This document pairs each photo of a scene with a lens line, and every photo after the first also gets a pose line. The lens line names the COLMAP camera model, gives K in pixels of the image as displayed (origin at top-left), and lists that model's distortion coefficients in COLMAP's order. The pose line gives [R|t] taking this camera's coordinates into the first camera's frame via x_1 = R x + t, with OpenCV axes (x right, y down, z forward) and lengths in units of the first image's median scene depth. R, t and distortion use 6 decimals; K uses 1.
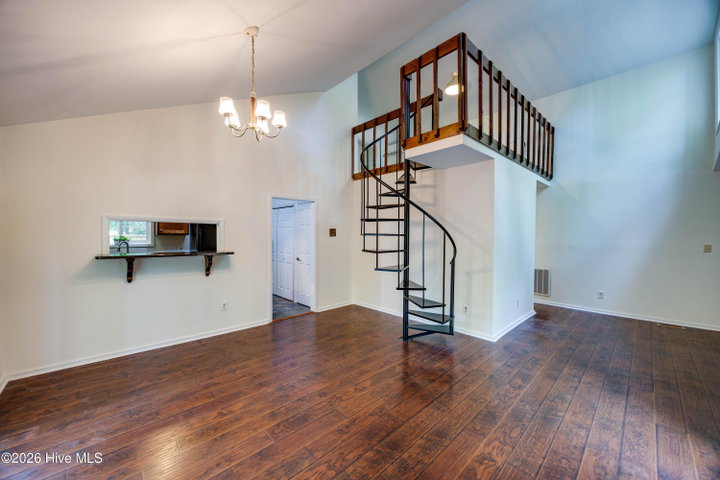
lens RADIAL K [[274.3, 0, 355.7], [0, 274.3, 236.9], [0, 0, 1]] dist [-0.004057, 0.000428]
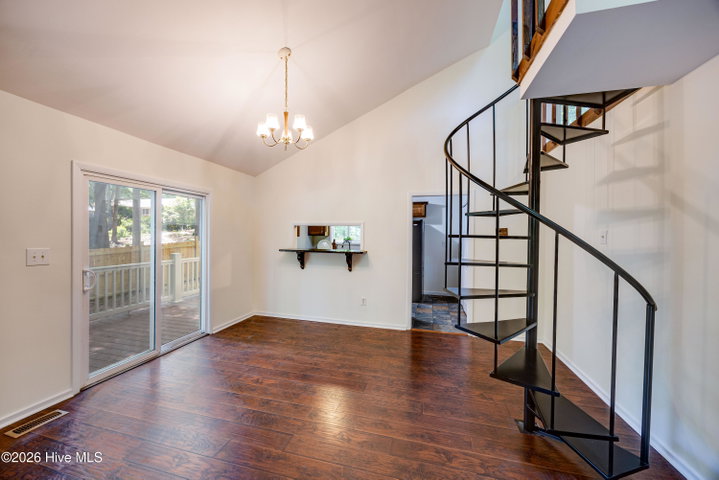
lens RADIAL K [[273.0, 0, 356.1], [0, 273.0, 239.4], [0, 0, 1]] dist [-0.003545, -0.000226]
pose [[0.536270, 0.013856, -0.843933, 0.527967], [-0.015524, 0.999858, 0.006552, -0.000610], [0.843904, 0.009588, 0.536409, 0.488028]]
